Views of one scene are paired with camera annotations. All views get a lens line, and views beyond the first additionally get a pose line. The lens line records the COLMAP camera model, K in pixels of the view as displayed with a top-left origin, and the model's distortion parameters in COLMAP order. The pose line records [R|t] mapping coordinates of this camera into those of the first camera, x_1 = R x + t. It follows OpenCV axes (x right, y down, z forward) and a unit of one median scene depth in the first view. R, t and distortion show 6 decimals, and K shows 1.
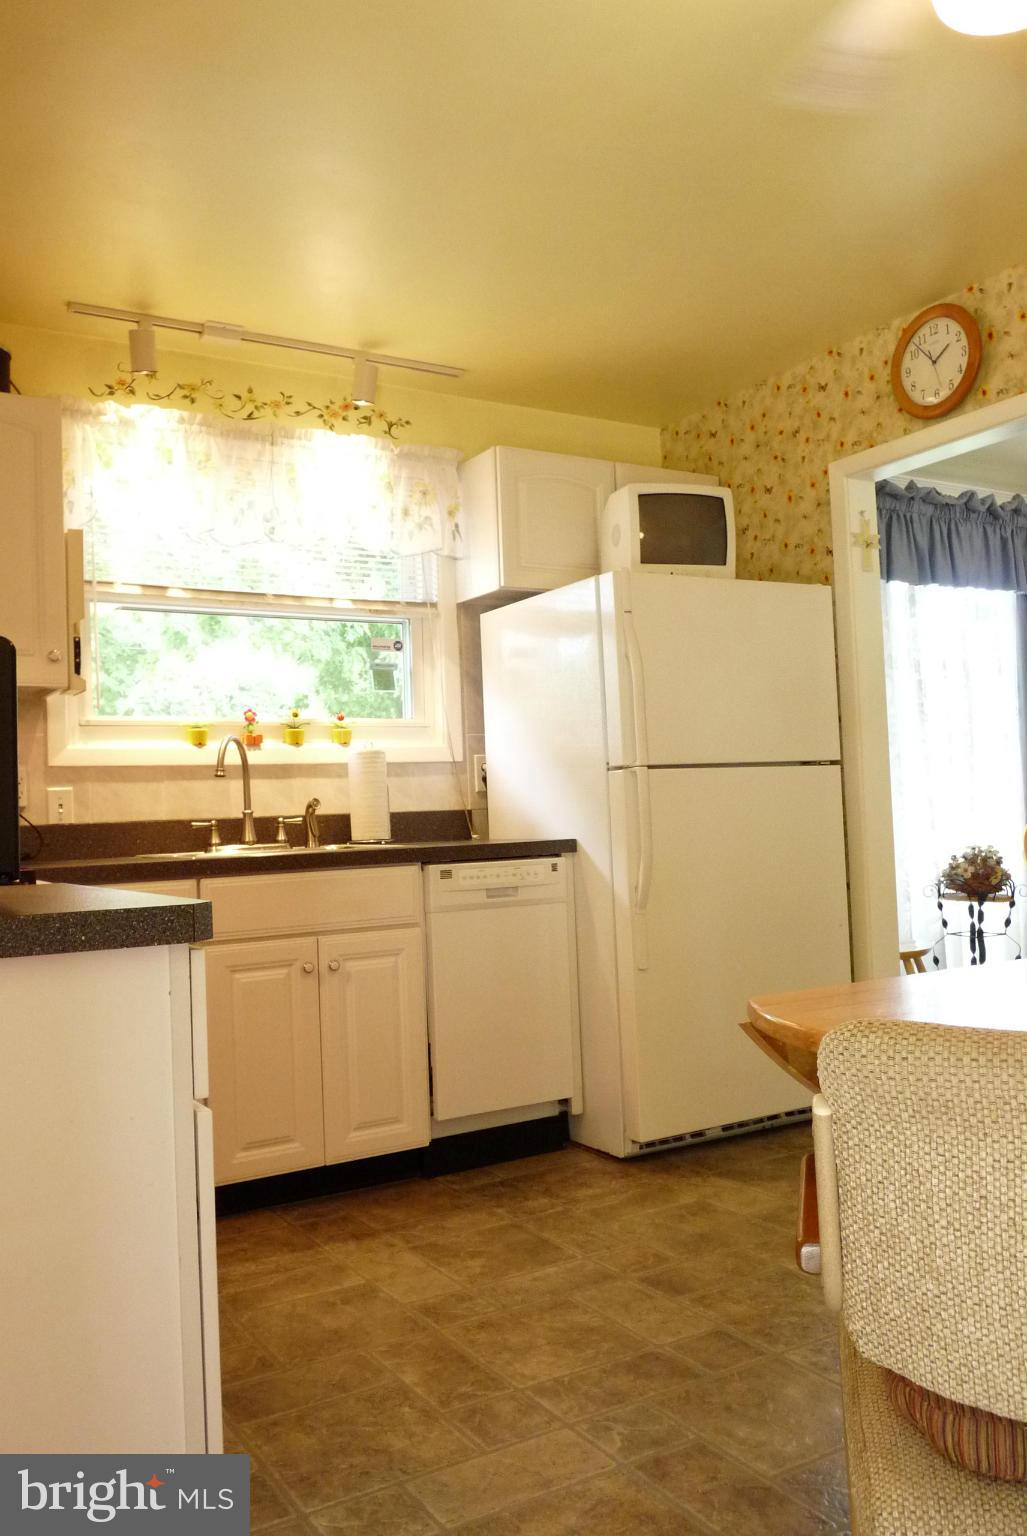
lens RADIAL K [[1248.8, 0, 513.5], [0, 1248.8, 768.0], [0, 0, 1]] dist [-0.011010, -0.011147]
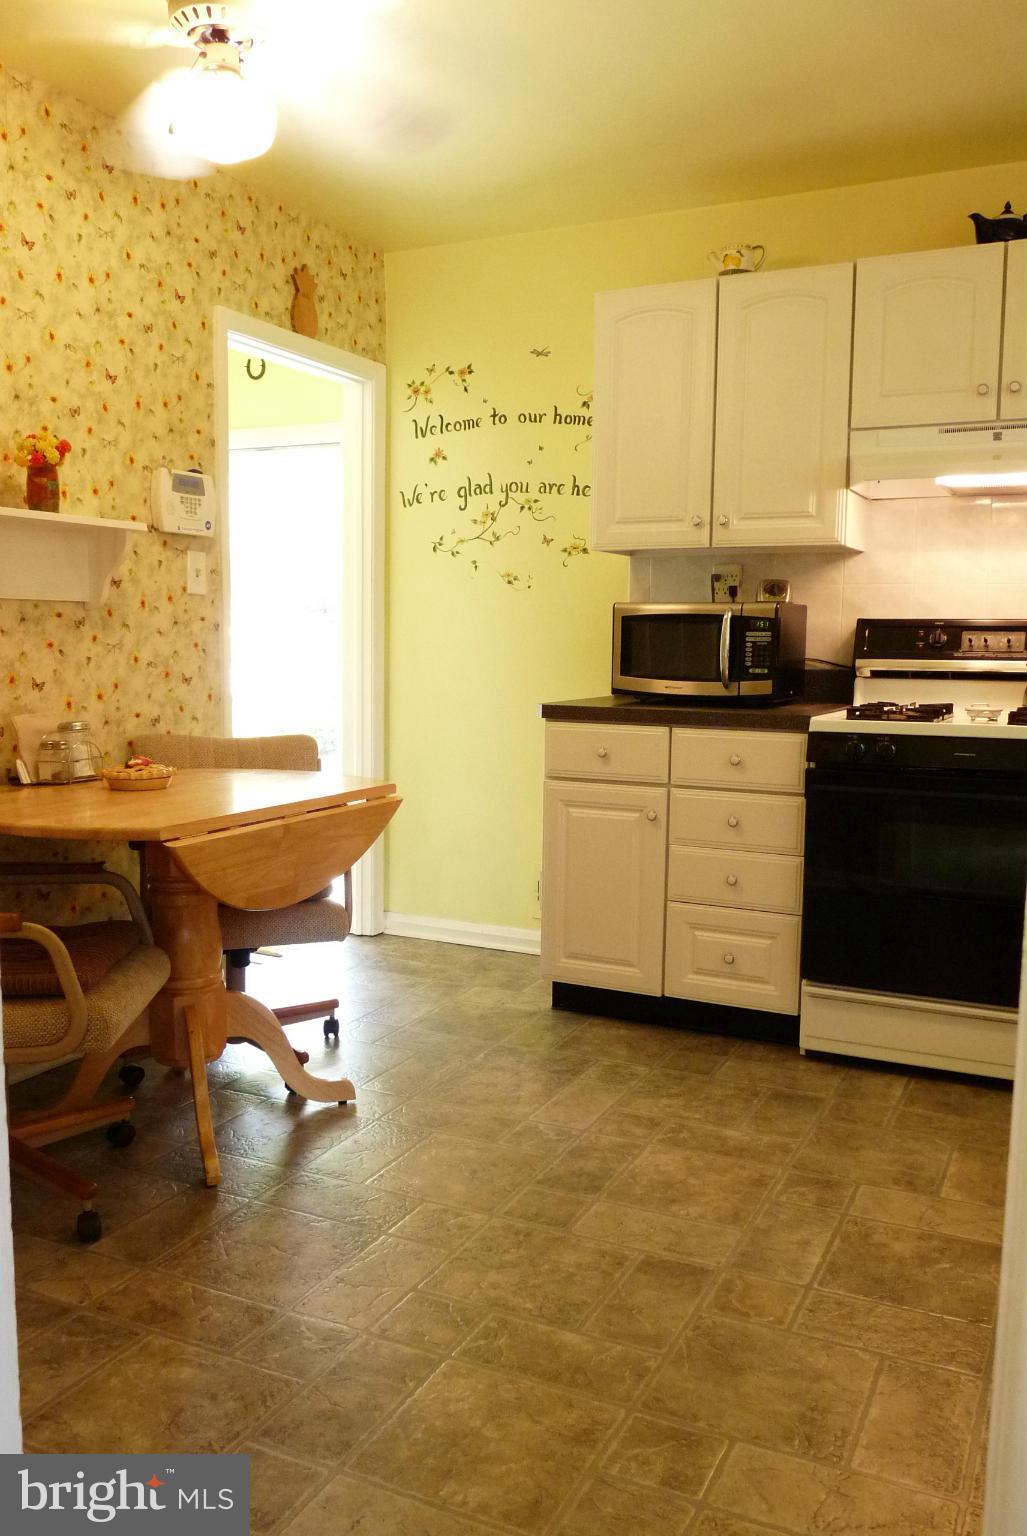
lens RADIAL K [[1248.8, 0, 513.5], [0, 1248.8, 768.0], [0, 0, 1]] dist [-0.011010, -0.011147]
pose [[-0.843365, 0.085099, -0.530560, 0.674622], [0.043411, 0.994943, 0.090578, -0.004738], [0.535585, 0.053358, -0.842794, 1.742633]]
